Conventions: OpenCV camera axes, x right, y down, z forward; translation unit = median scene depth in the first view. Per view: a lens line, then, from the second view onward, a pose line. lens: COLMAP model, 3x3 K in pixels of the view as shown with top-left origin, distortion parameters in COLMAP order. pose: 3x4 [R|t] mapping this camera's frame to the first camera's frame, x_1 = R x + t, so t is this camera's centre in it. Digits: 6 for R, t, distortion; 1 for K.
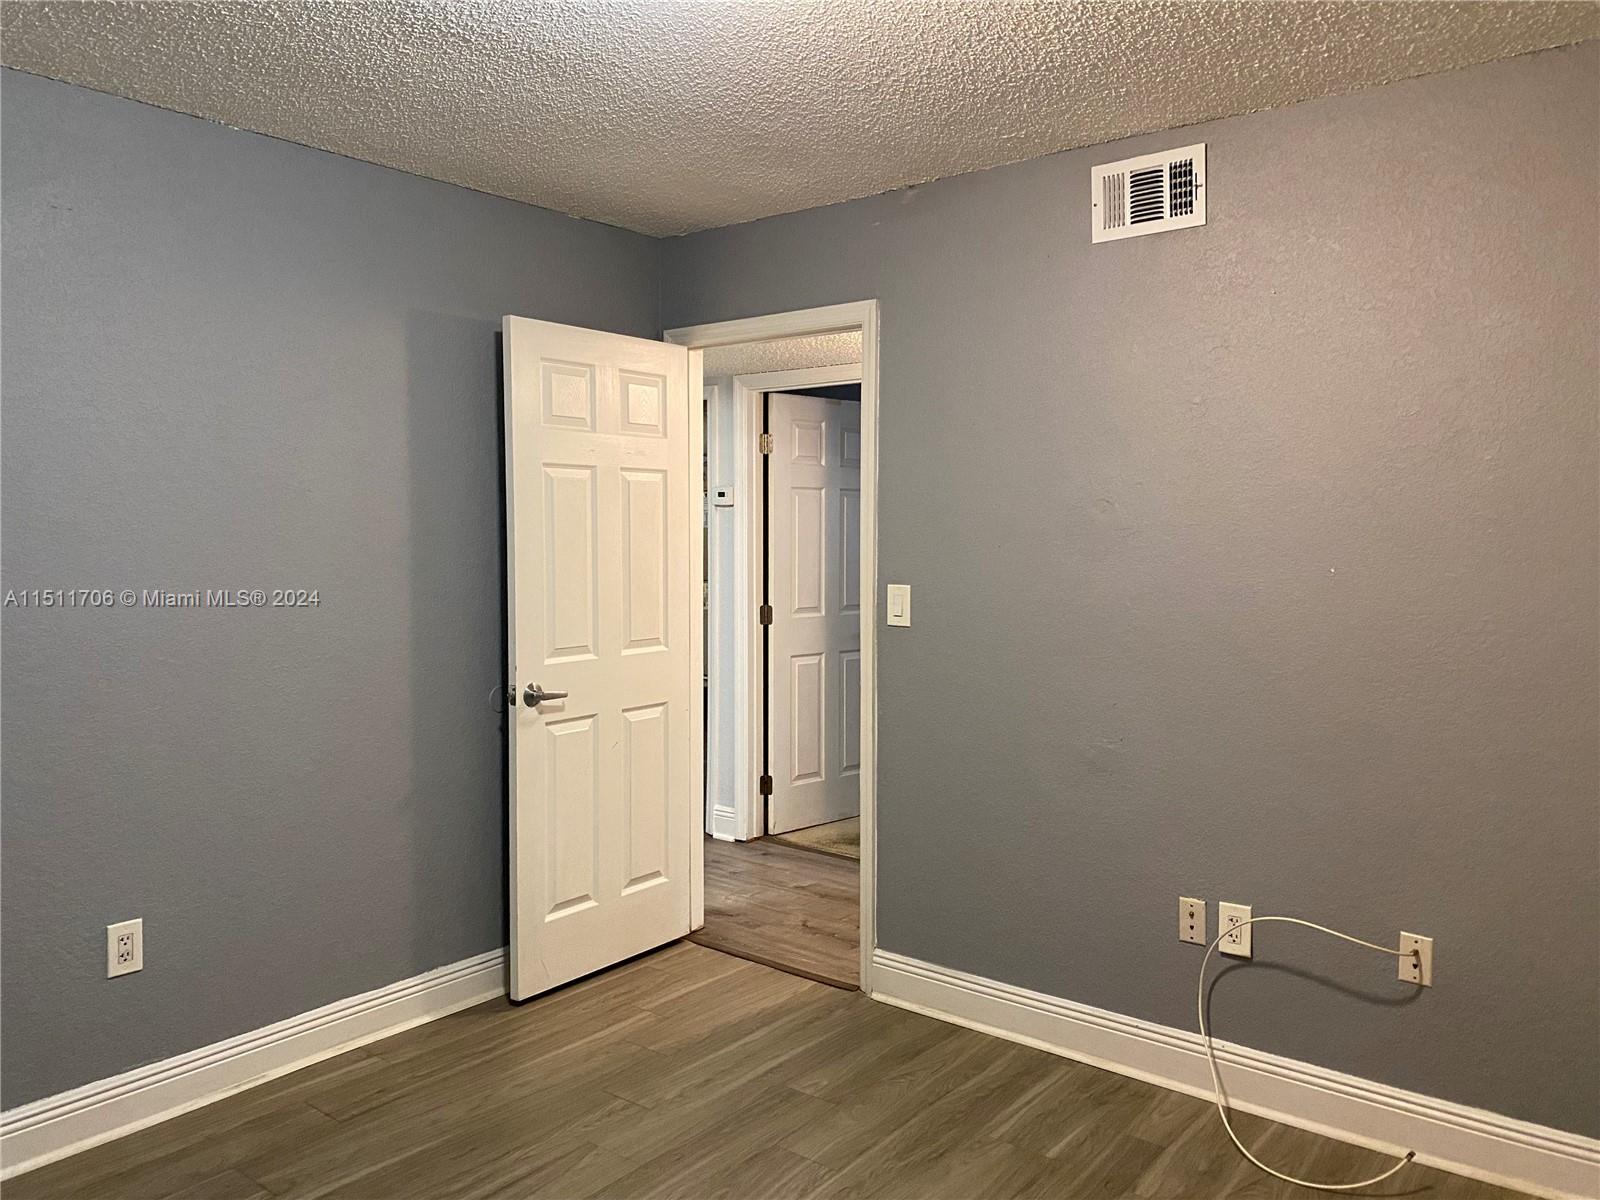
lens RADIAL K [[1214.1, 0, 797.5], [0, 1214.1, 601.0], [0, 0, 1]] dist [0.031095, -0.051514]
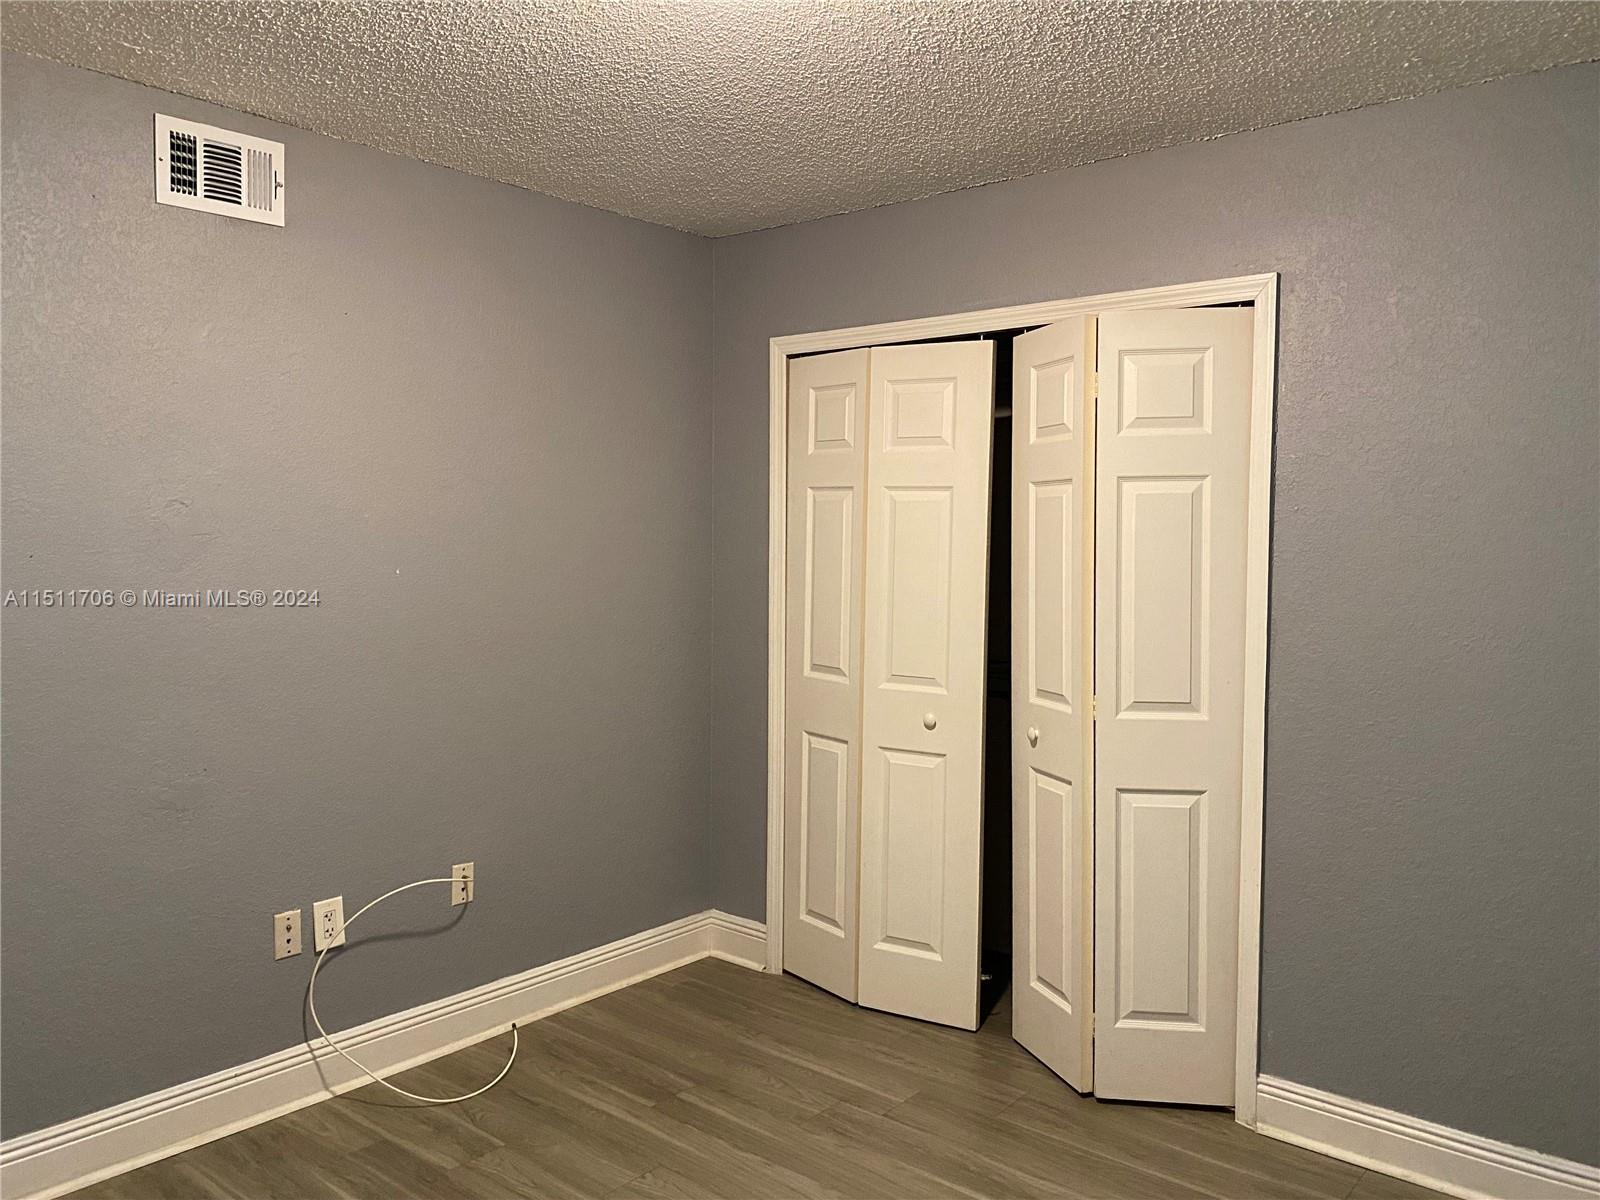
lens RADIAL K [[1214.1, 0, 802.5], [0, 1214.1, 582.8], [0, 0, 1]] dist [0.031095, -0.051514]
pose [[0.032850, -0.043813, 0.998500, -0.639908], [0.048022, 0.997954, 0.042209, -0.041733], [-0.998306, 0.046563, 0.034886, 0.549709]]
